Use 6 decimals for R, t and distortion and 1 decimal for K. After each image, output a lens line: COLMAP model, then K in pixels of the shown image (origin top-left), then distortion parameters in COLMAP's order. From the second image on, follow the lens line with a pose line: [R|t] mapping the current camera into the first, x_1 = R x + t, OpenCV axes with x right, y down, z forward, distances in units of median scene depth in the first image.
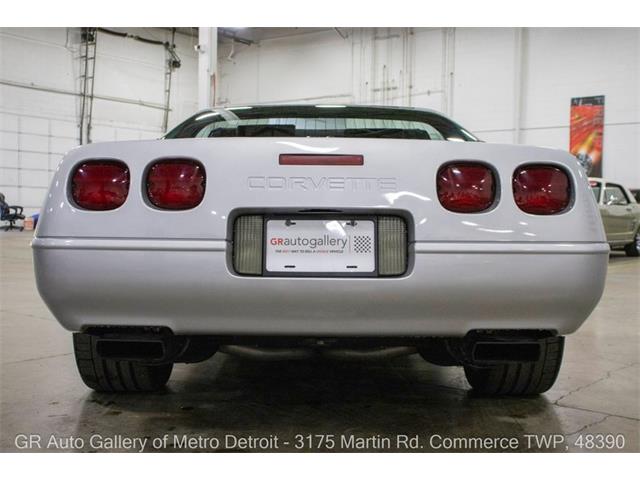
lens RADIAL K [[785.4, 0, 320.0], [0, 785.4, 240.0], [0, 0, 1]] dist [-0.004251, 0.064835]
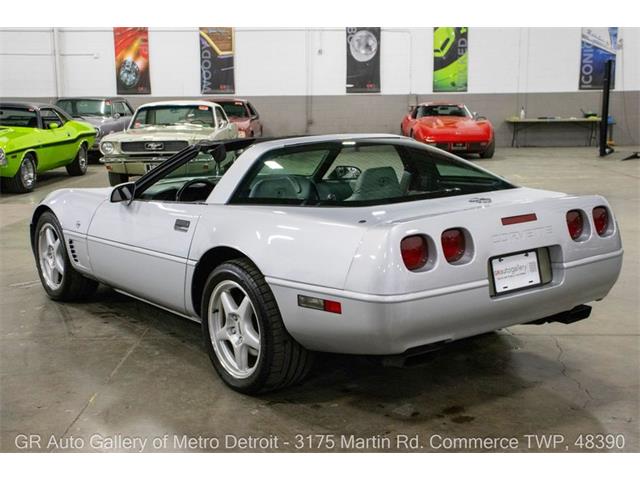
lens RADIAL K [[862.3, 0, 320.0], [0, 862.3, 240.0], [0, 0, 1]] dist [0.044400, 0.014711]
pose [[0.791860, -0.122827, 0.598223, -1.356248], [0.042530, 0.988279, 0.146617, -0.330187], [-0.609219, -0.090658, 0.787803, -0.138614]]
